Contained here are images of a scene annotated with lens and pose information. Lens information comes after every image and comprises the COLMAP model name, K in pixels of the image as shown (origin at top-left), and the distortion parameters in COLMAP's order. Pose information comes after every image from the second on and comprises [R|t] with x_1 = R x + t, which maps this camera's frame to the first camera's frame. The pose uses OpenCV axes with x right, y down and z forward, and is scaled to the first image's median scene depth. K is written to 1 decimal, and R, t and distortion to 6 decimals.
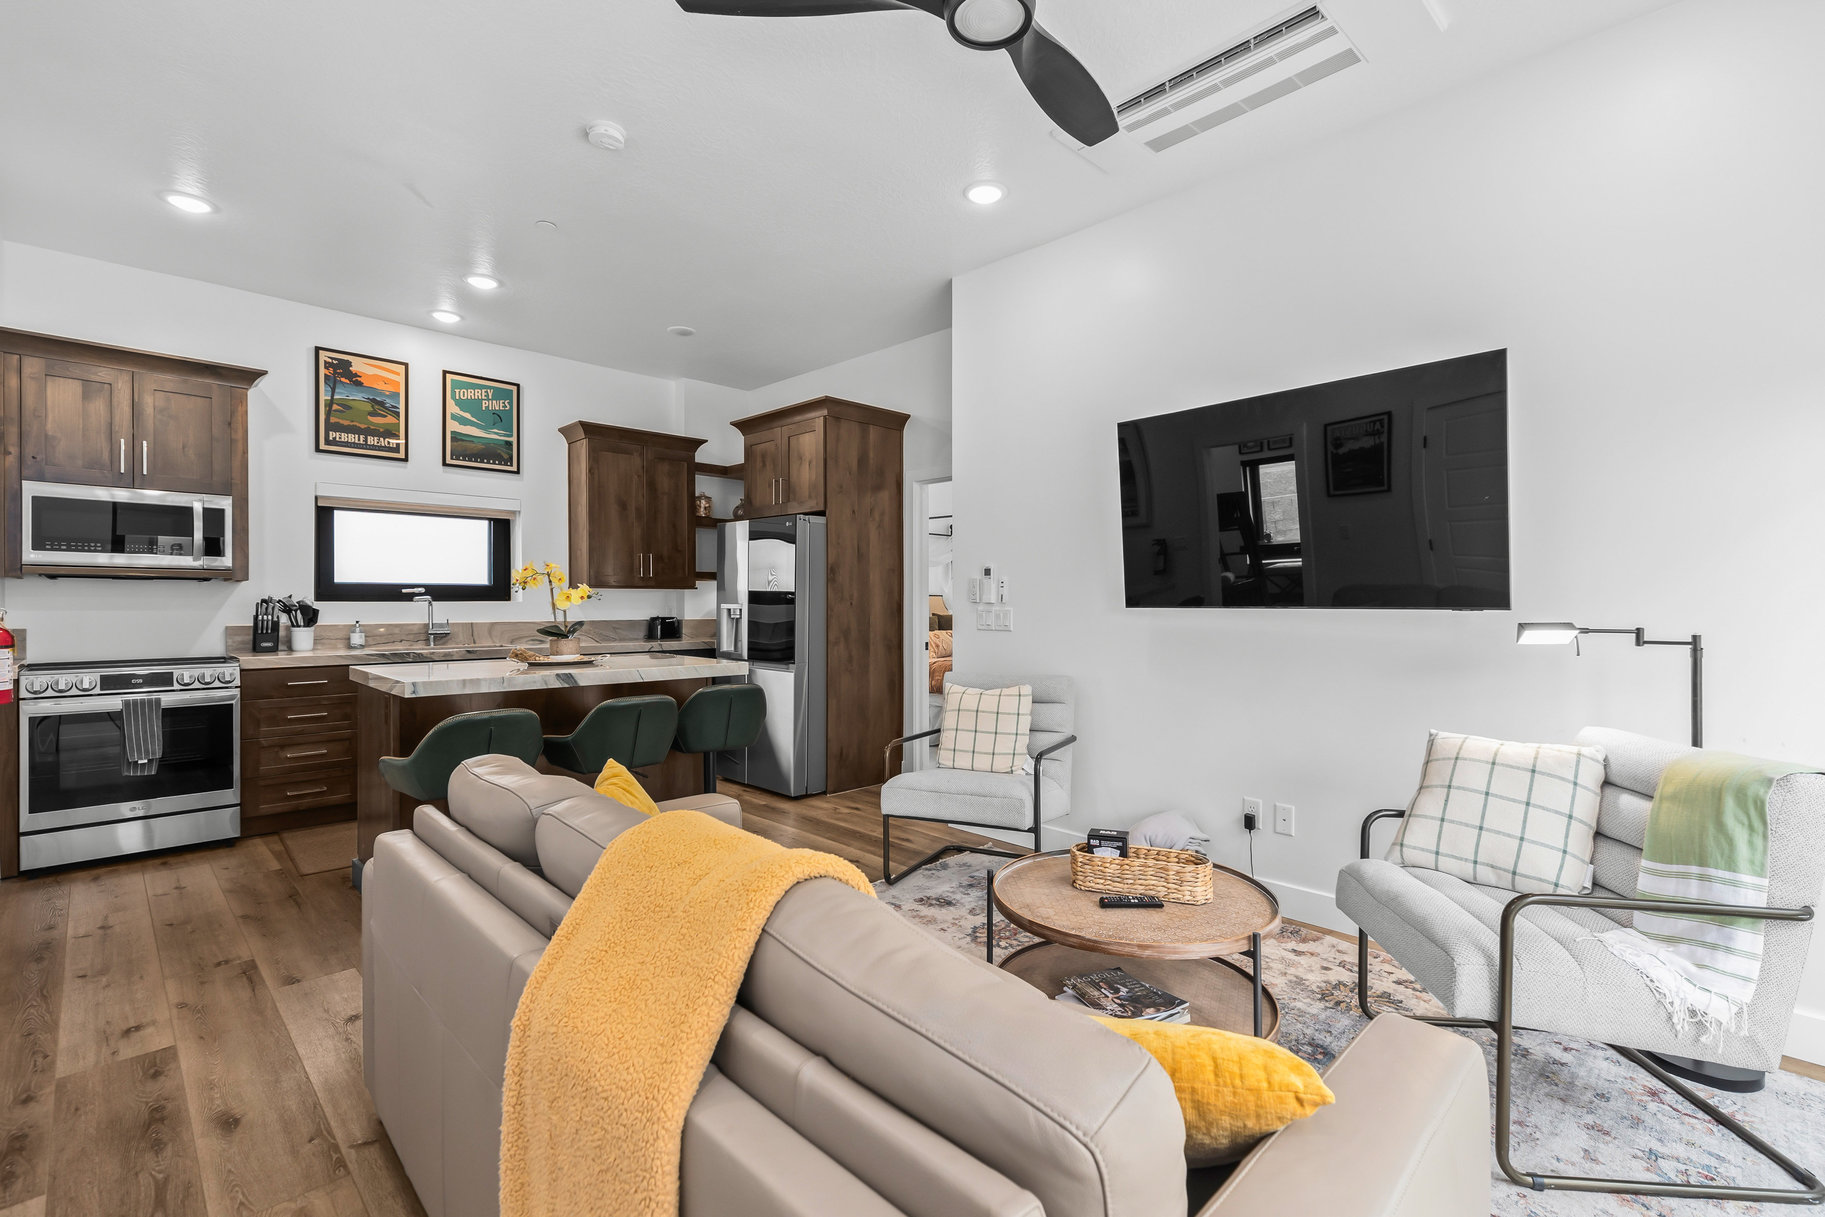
lens RADIAL K [[818.4, 0, 910.3], [0, 818.4, 611.4], [0, 0, 1]] dist [0.003557, 0.000447]
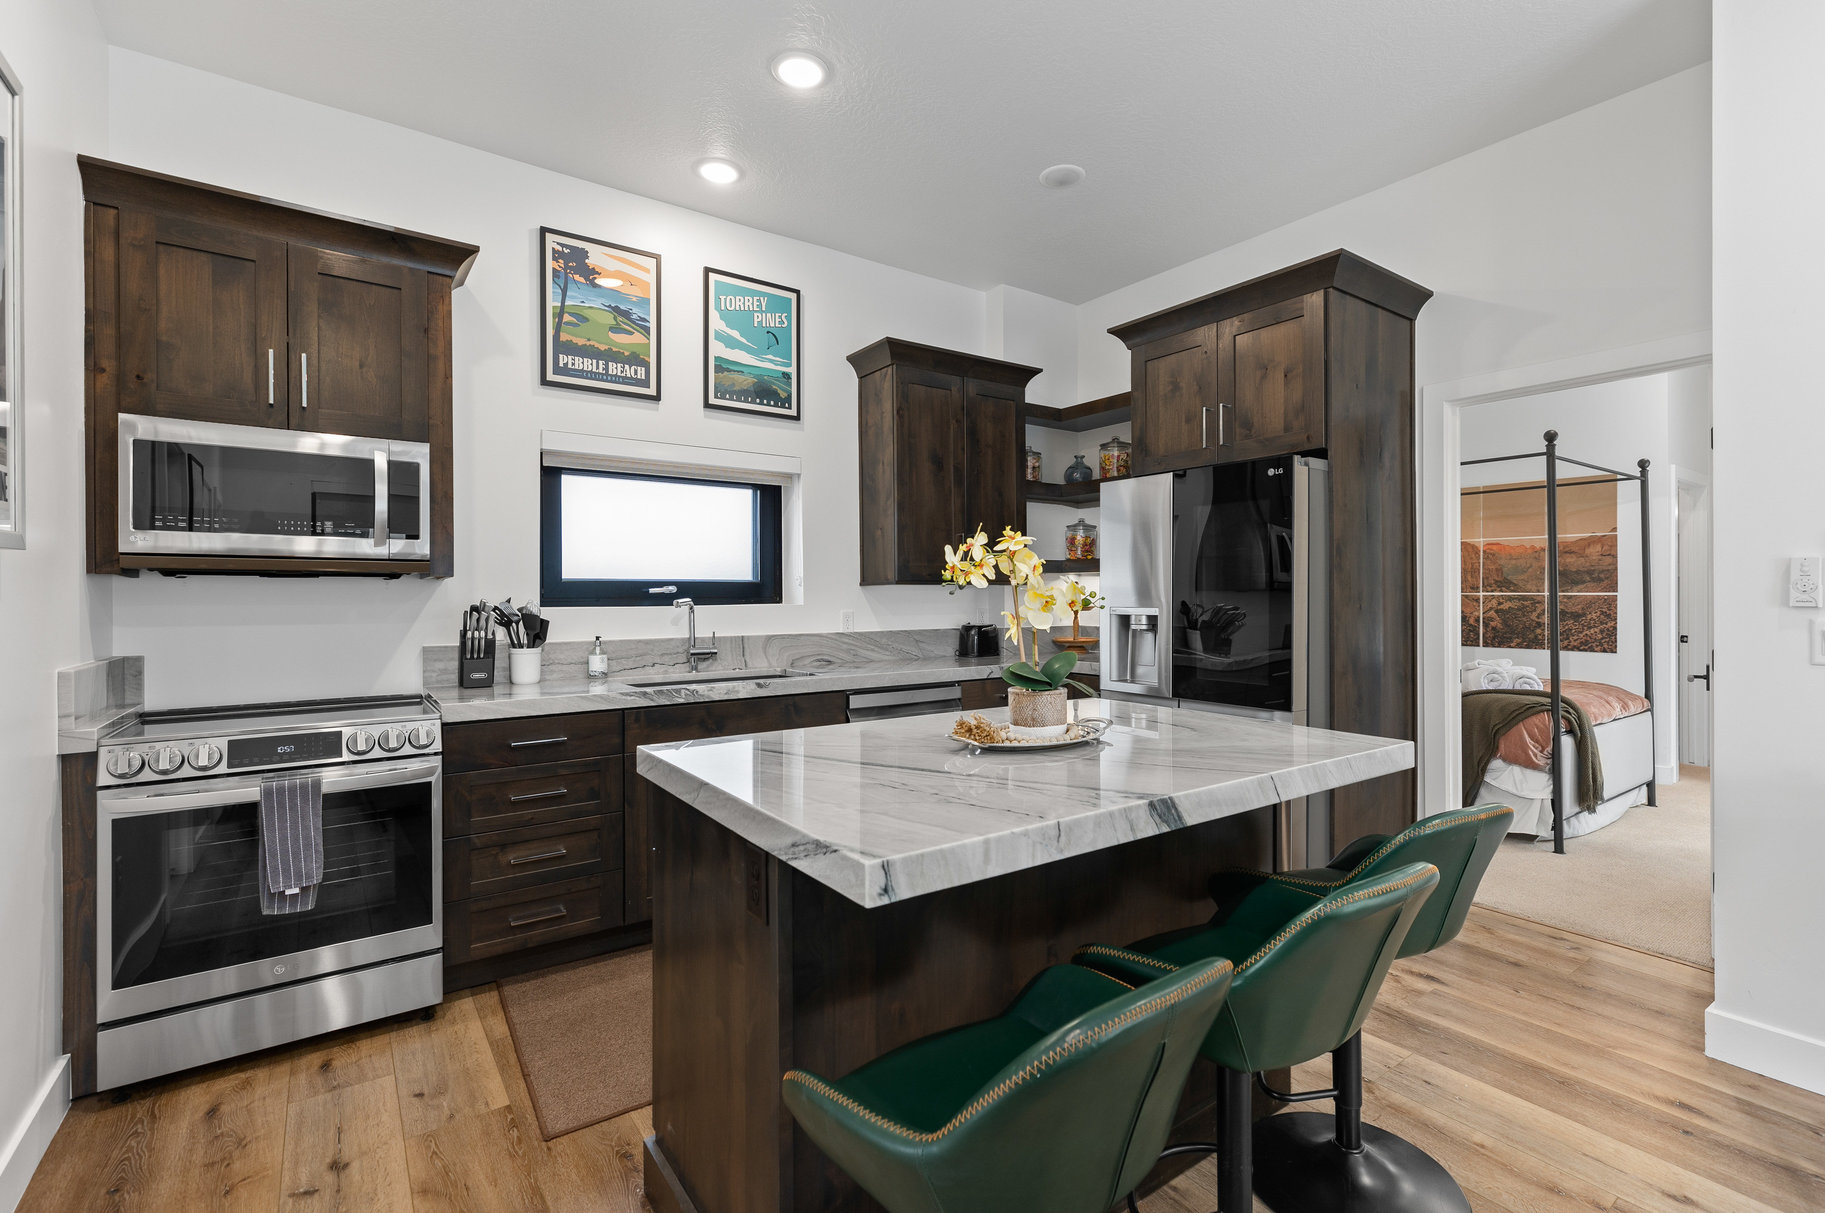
lens RADIAL K [[813.0, 0, 909.5], [0, 813.0, 603.7], [0, 0, 1]] dist [0.000584, 0.000678]
pose [[0.986658, -0.004138, -0.162752, -0.333607], [0.003945, 0.999991, -0.001508, -0.013665], [0.162757, 0.000845, 0.986666, 0.409491]]
